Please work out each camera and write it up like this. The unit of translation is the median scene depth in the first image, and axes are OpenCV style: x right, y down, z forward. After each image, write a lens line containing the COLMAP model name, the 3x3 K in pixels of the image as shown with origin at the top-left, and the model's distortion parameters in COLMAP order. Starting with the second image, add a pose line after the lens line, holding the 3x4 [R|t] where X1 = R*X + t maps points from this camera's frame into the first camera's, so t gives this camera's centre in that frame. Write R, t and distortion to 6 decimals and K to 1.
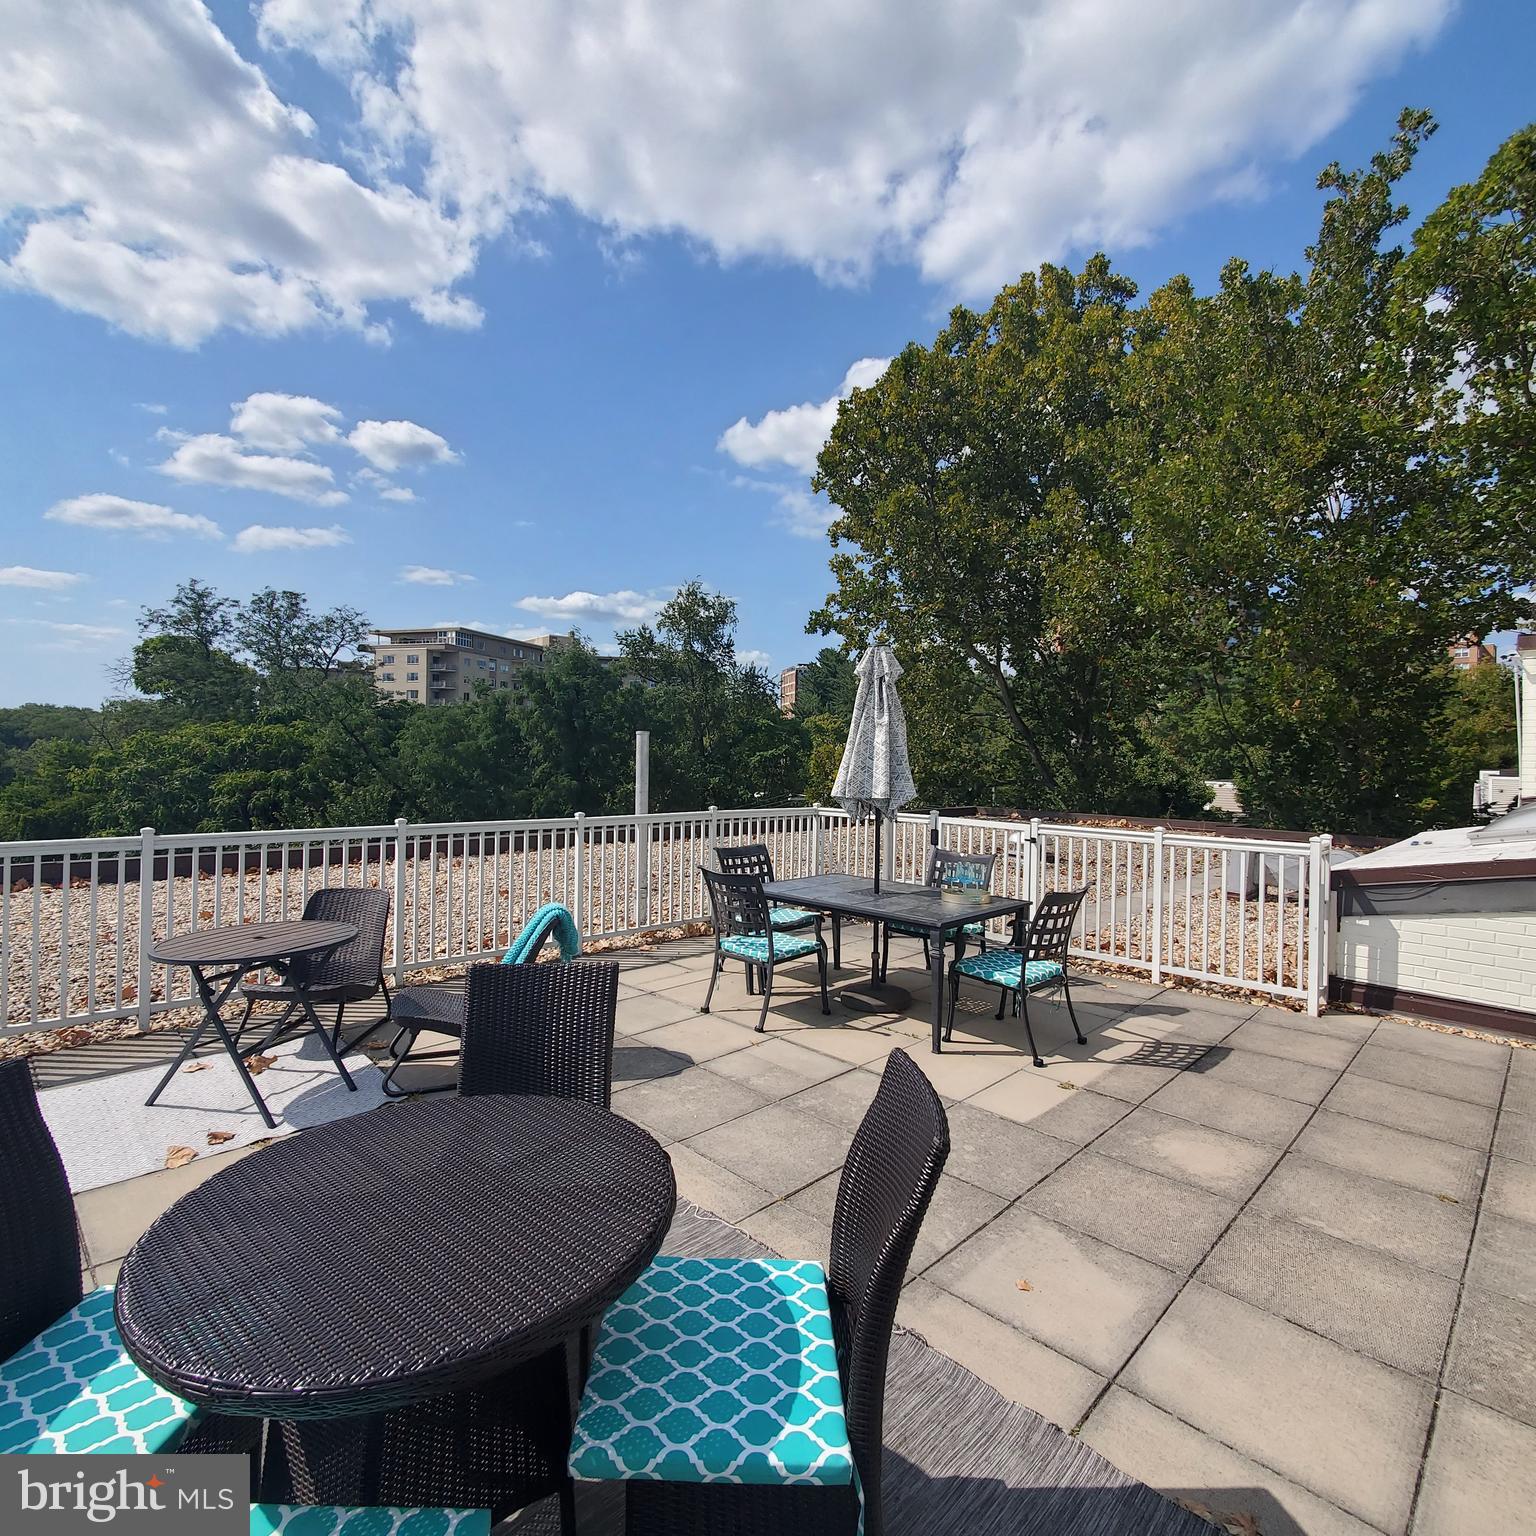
lens RADIAL K [[830.4, 0, 770.9], [0, 830.4, 768.1], [0, 0, 1]] dist [0.006793, 0.001552]
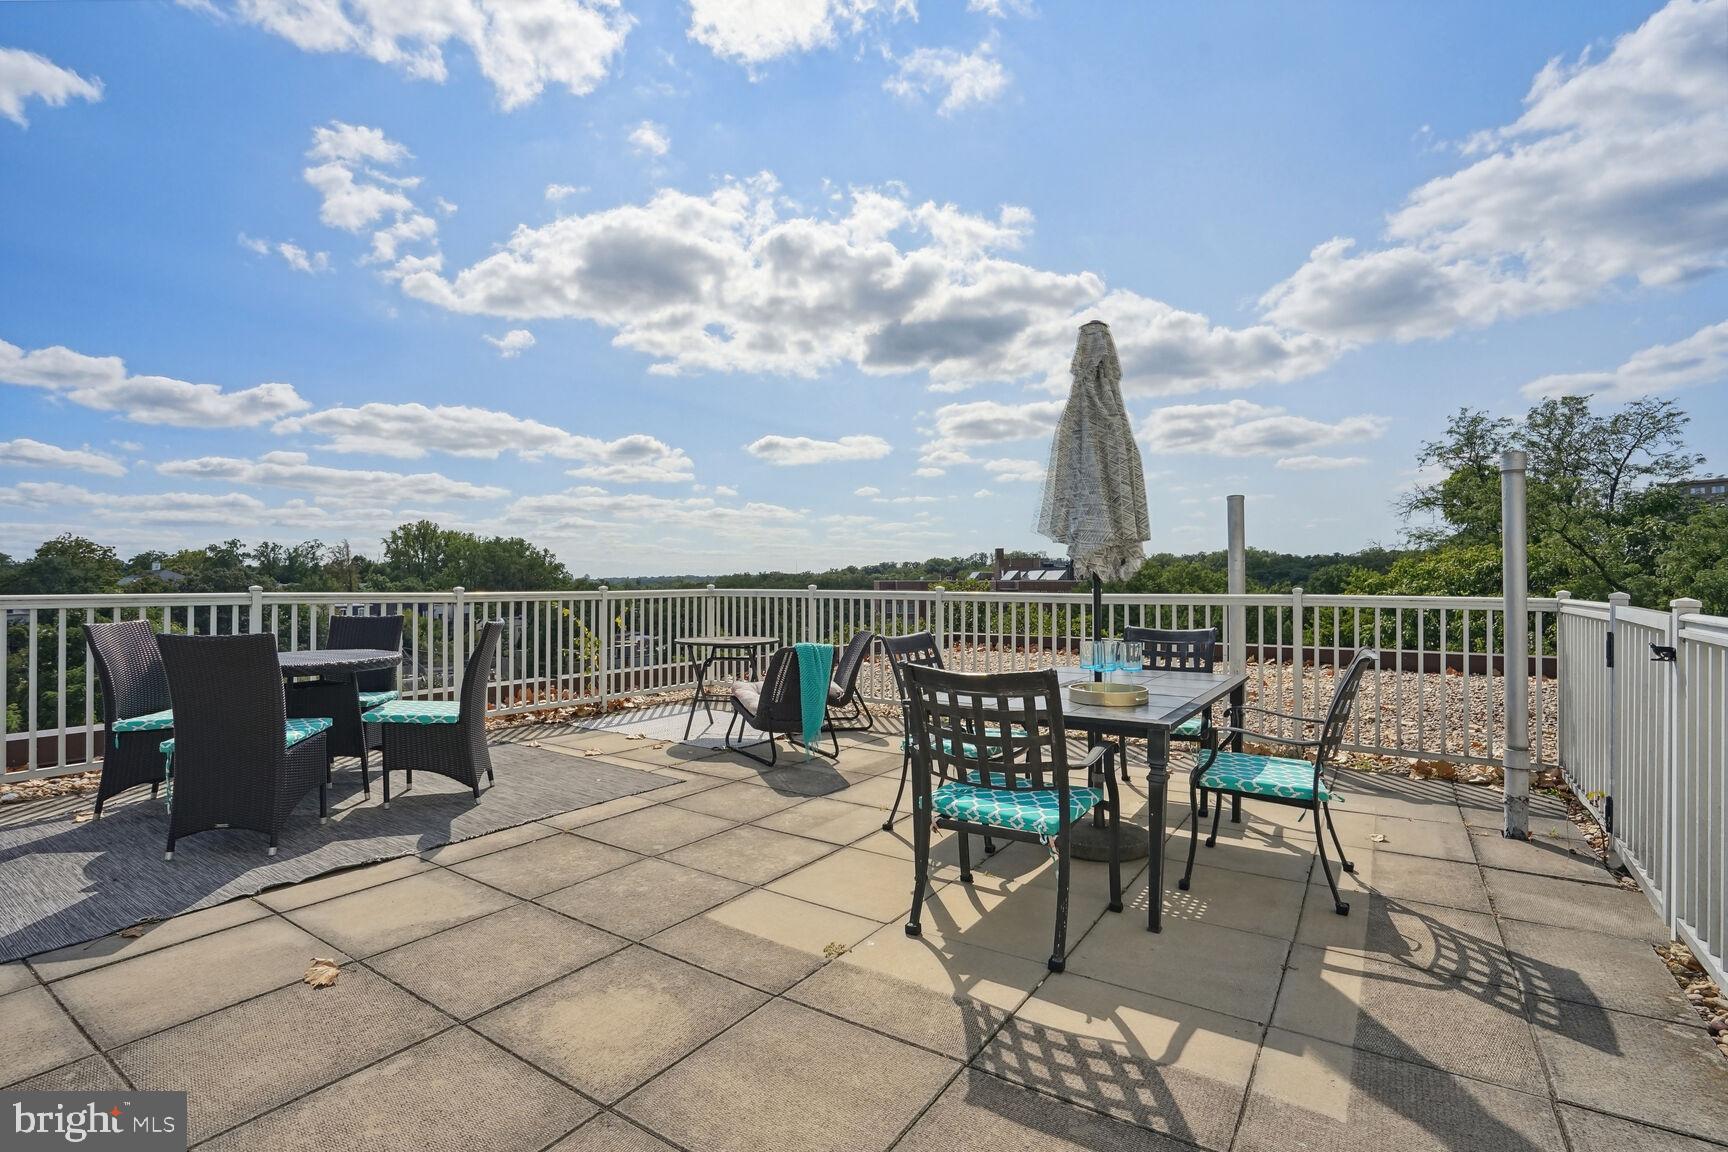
lens RADIAL K [[818.5, 0, 869.8], [0, 818.5, 568.5], [0, 0, 1]] dist [-0.049724, 0.013864]
pose [[0.174872, -0.034745, -0.983978, 0.893056], [-0.010640, 0.999252, -0.037176, 0.091645], [0.984534, 0.016971, 0.174371, 0.808964]]
